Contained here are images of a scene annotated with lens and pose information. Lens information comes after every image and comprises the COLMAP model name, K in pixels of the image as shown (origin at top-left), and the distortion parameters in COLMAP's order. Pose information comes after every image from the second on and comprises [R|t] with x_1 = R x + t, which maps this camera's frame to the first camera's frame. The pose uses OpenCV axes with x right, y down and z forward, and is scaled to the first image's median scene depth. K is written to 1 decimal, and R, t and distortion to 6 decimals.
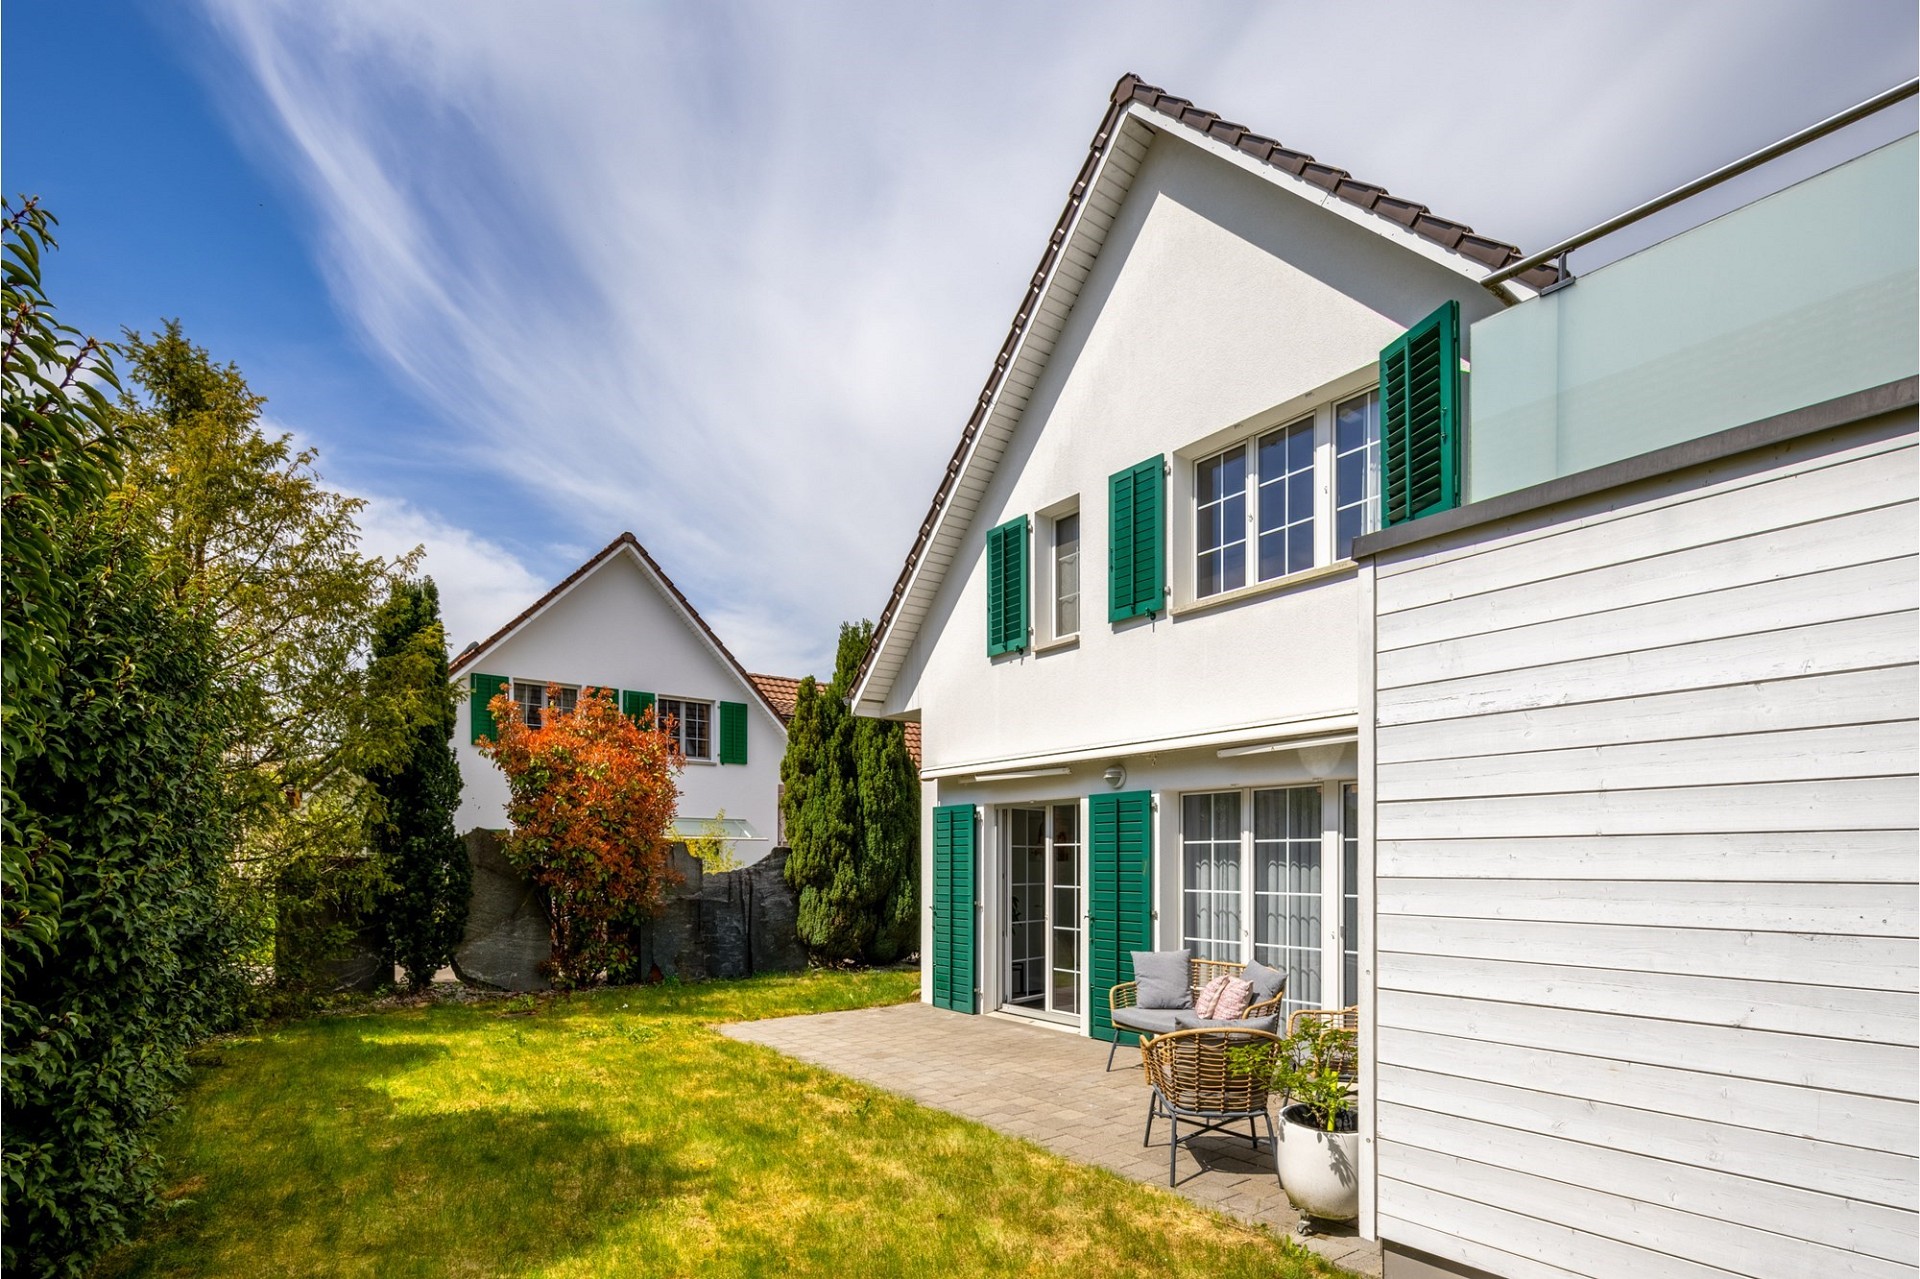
lens RADIAL K [[918.1, 0, 954.7], [0, 918.1, 874.5], [0, 0, 1]] dist [0.019048, -0.009620]
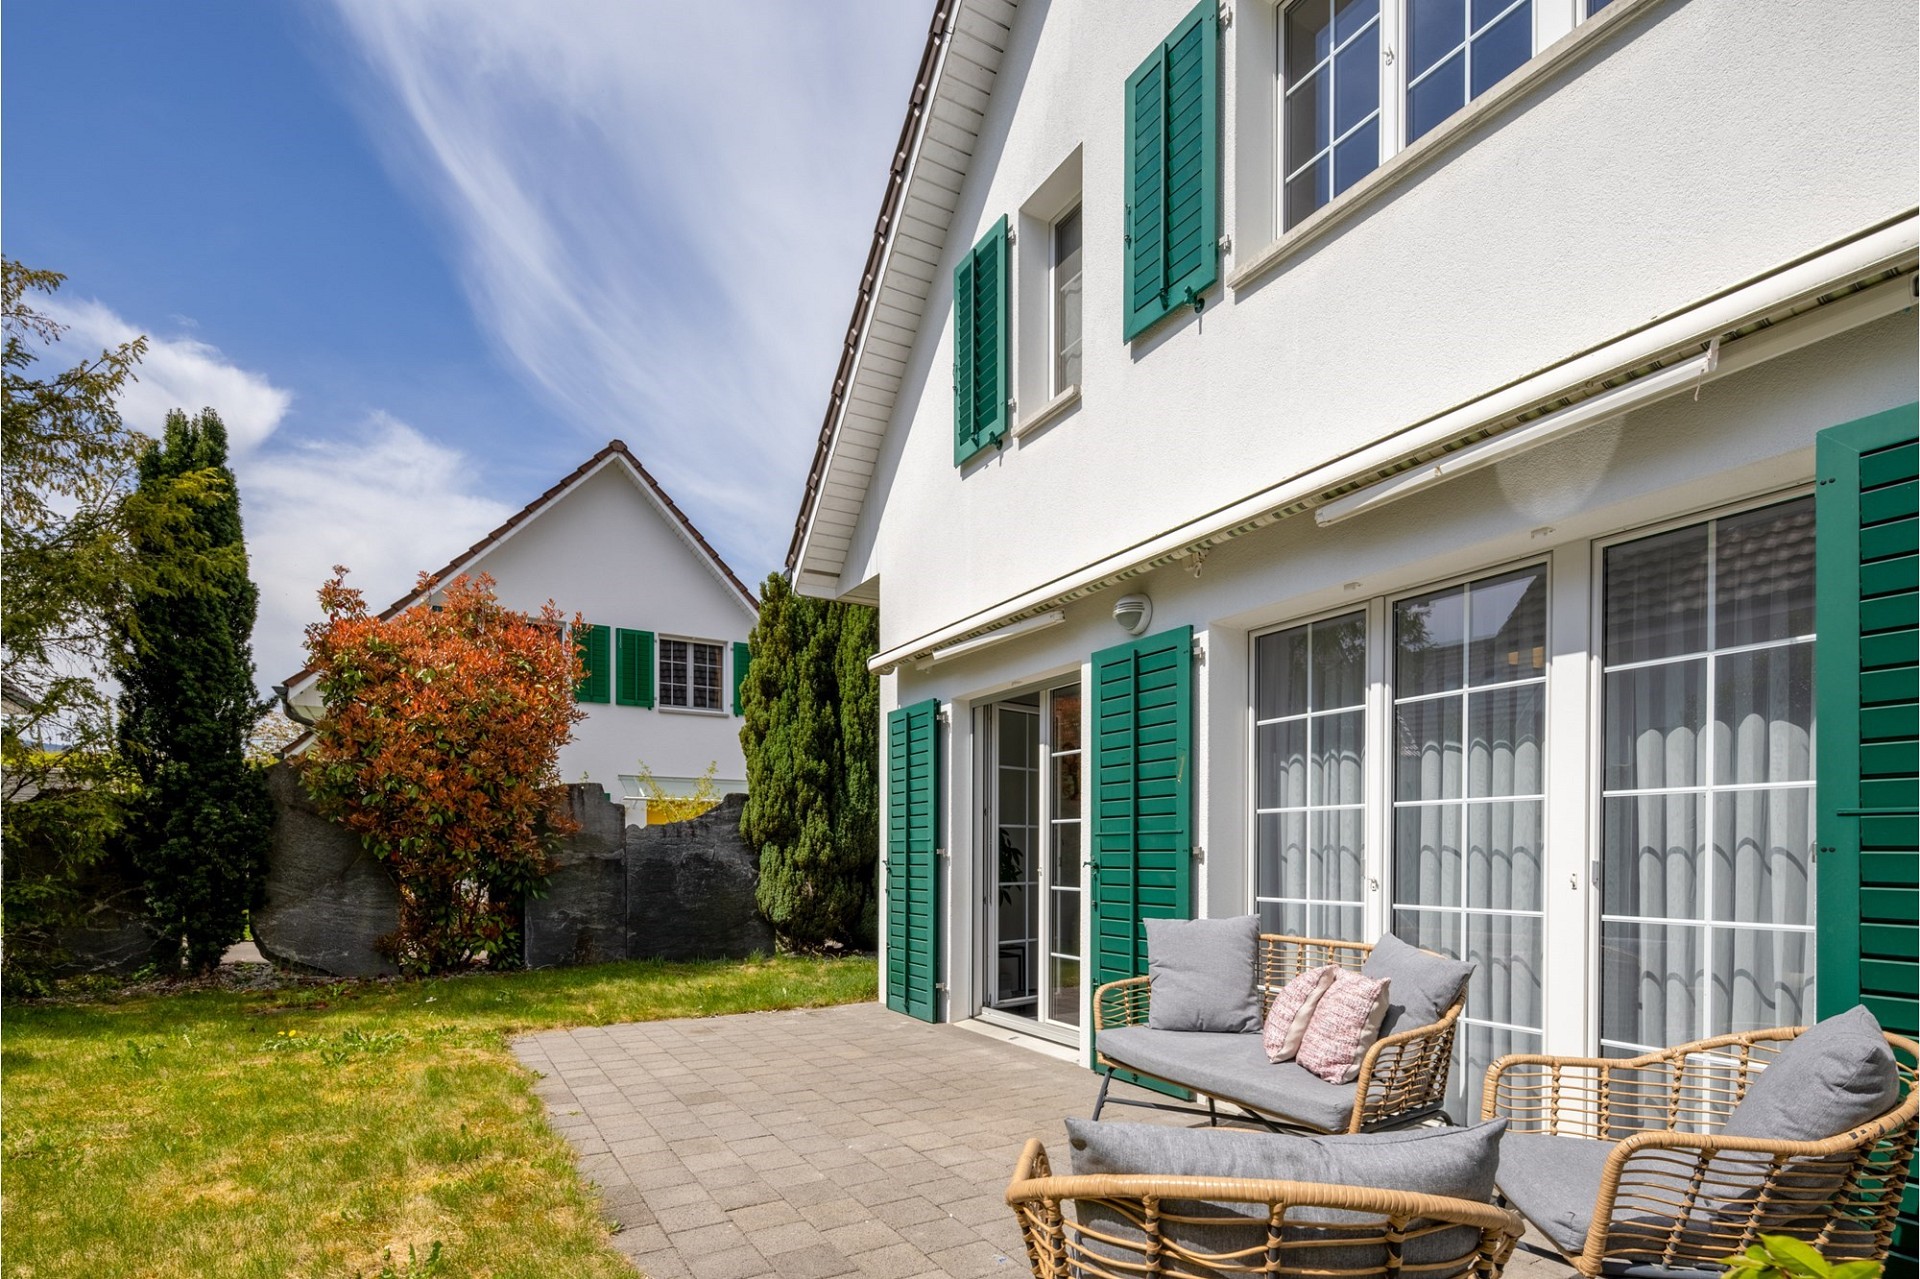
lens RADIAL K [[918.1, 0, 954.7], [0, 918.1, 874.5], [0, 0, 1]] dist [0.019048, -0.009620]
pose [[0.992431, 0.002647, -0.122777, 0.117607], [-0.001571, 0.999959, 0.008862, 0.042599], [0.122795, -0.008602, 0.992395, 0.367959]]
